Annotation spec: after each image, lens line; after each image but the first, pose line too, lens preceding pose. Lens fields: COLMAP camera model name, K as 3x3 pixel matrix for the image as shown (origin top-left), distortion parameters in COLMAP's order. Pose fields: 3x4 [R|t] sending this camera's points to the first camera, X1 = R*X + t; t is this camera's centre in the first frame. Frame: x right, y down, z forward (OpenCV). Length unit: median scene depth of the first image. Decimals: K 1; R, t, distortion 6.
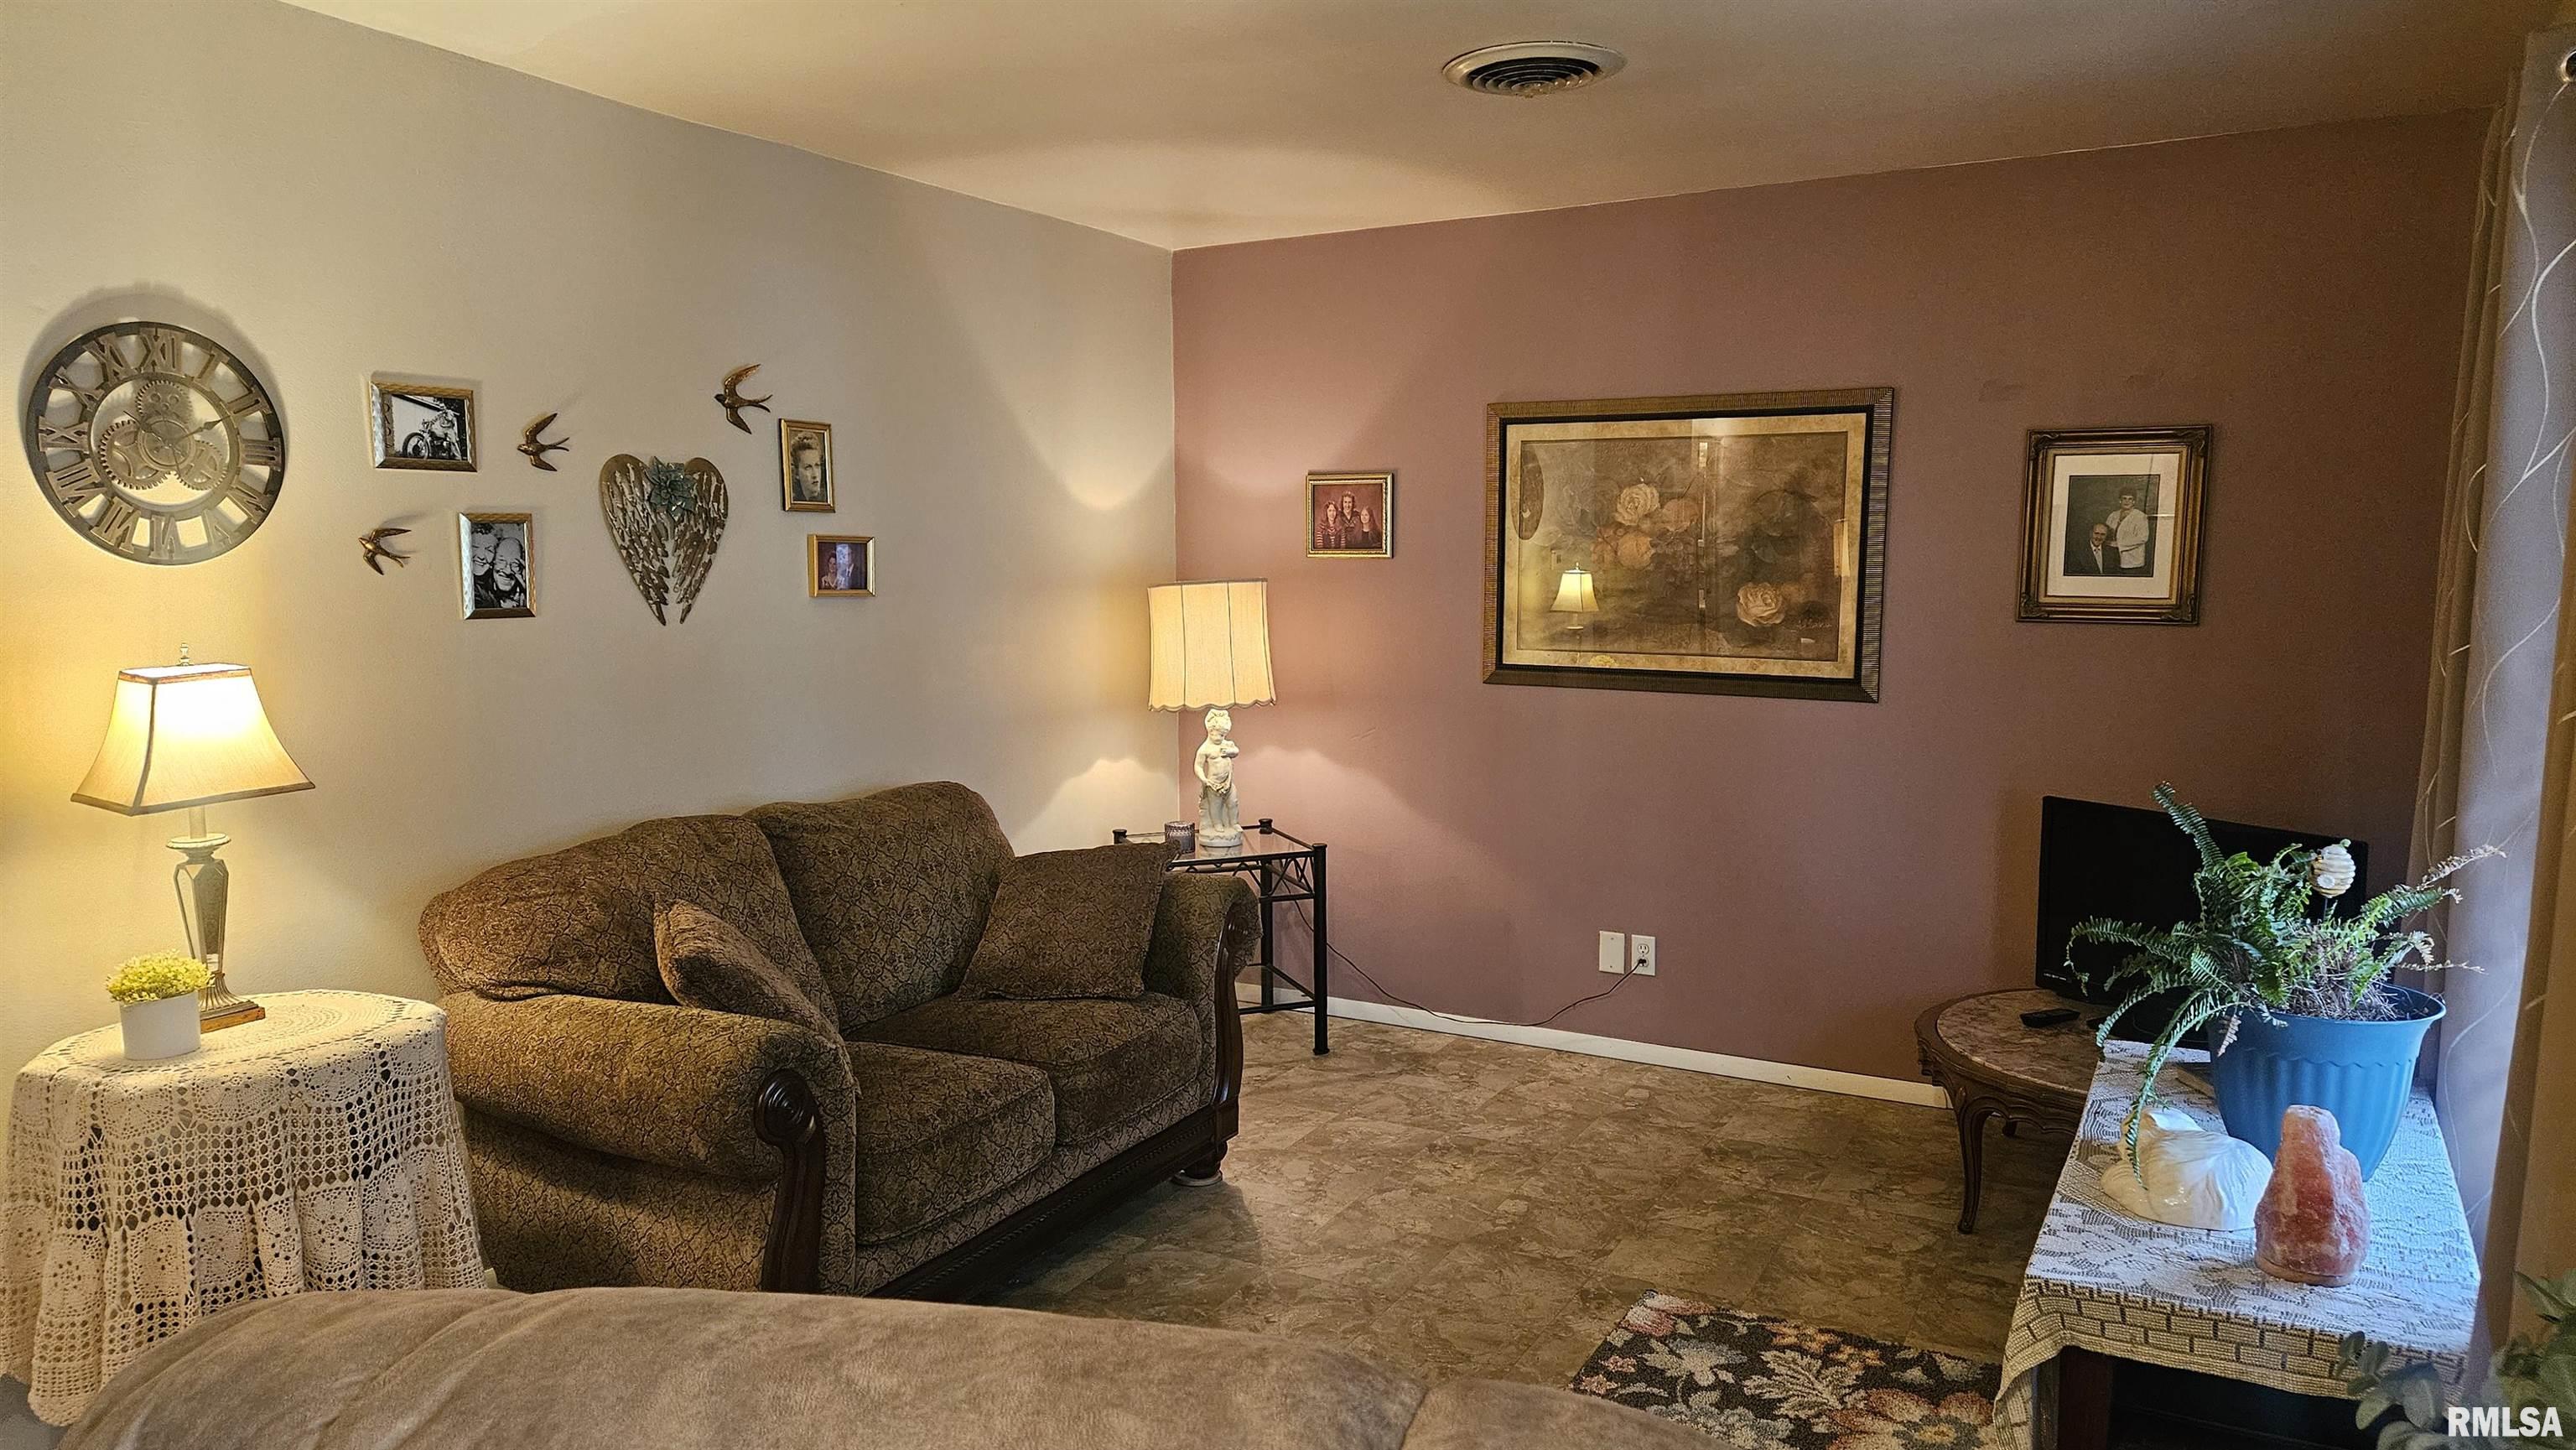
lens RADIAL K [[1727.7, 0, 1278.3], [0, 1727.7, 705.7], [0, 0, 1]] dist [0.067352, -0.050800]
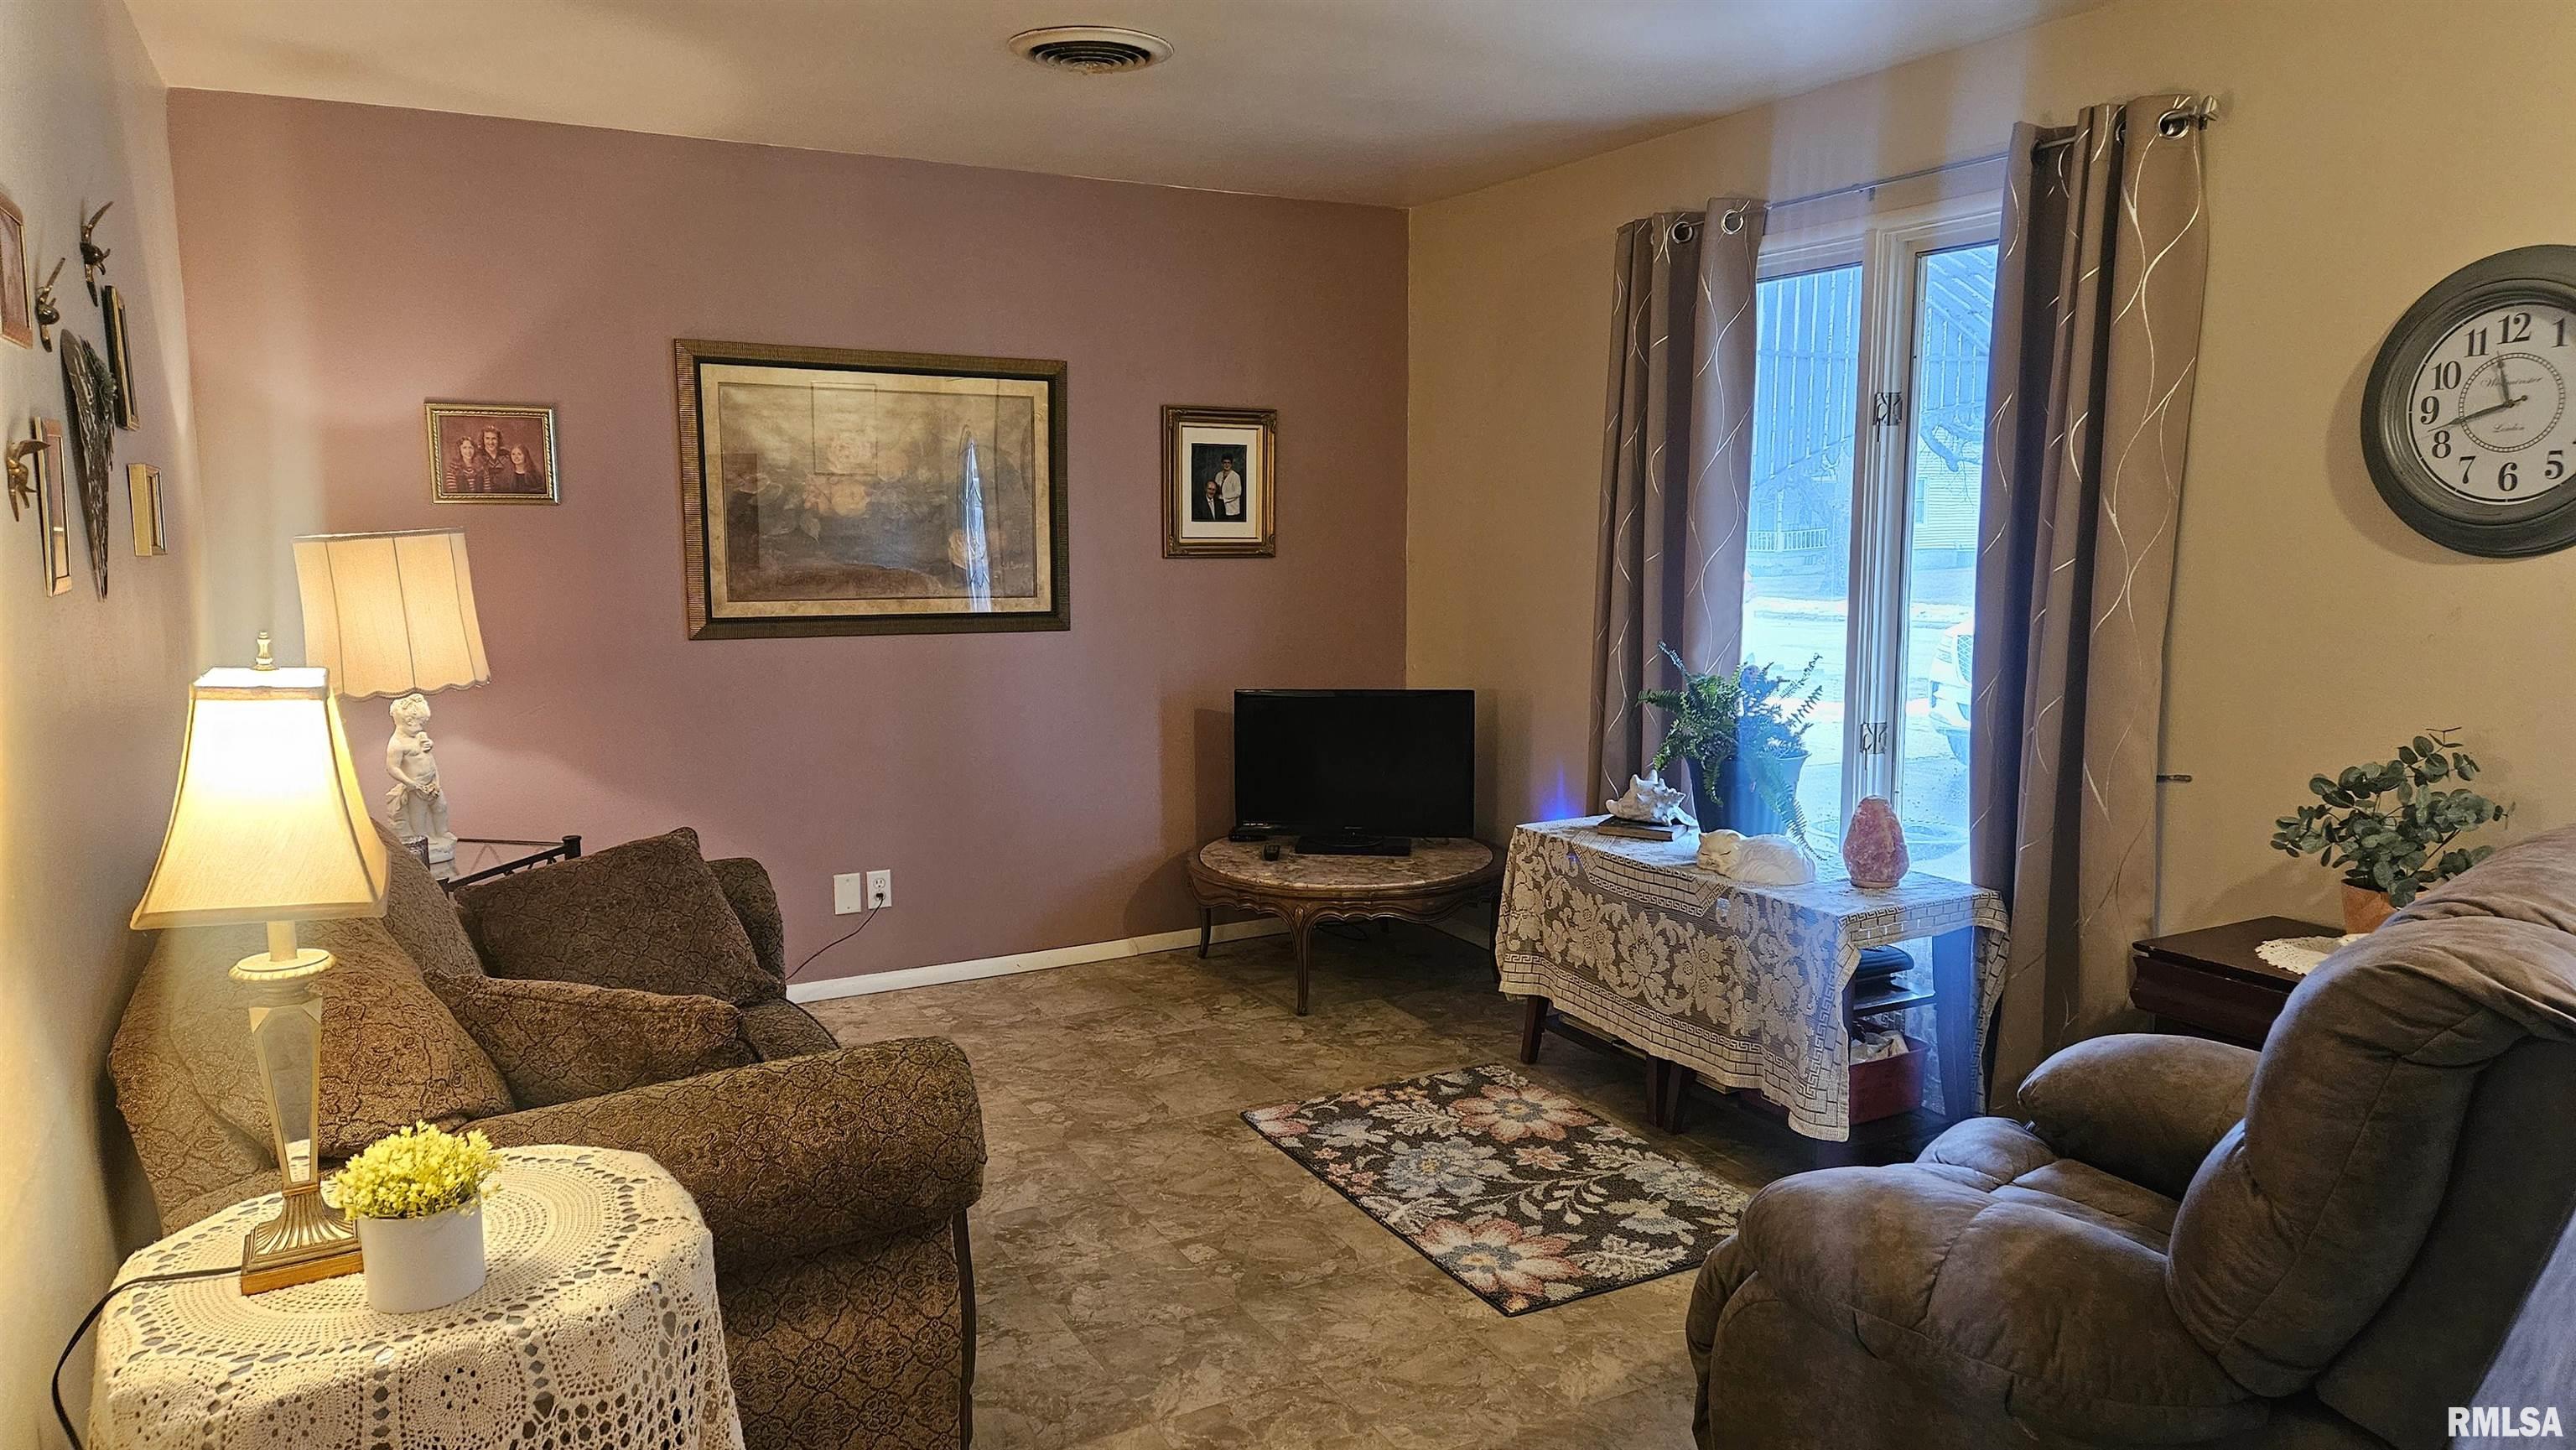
lens RADIAL K [[1727.7, 0, 1282.2], [0, 1727.7, 749.8], [0, 0, 1]] dist [0.067352, -0.050800]
pose [[0.523262, -0.113431, 0.844589, -0.612295], [0.079633, 0.993273, 0.084064, -0.009376], [-0.848443, 0.023270, 0.528775, 0.275362]]
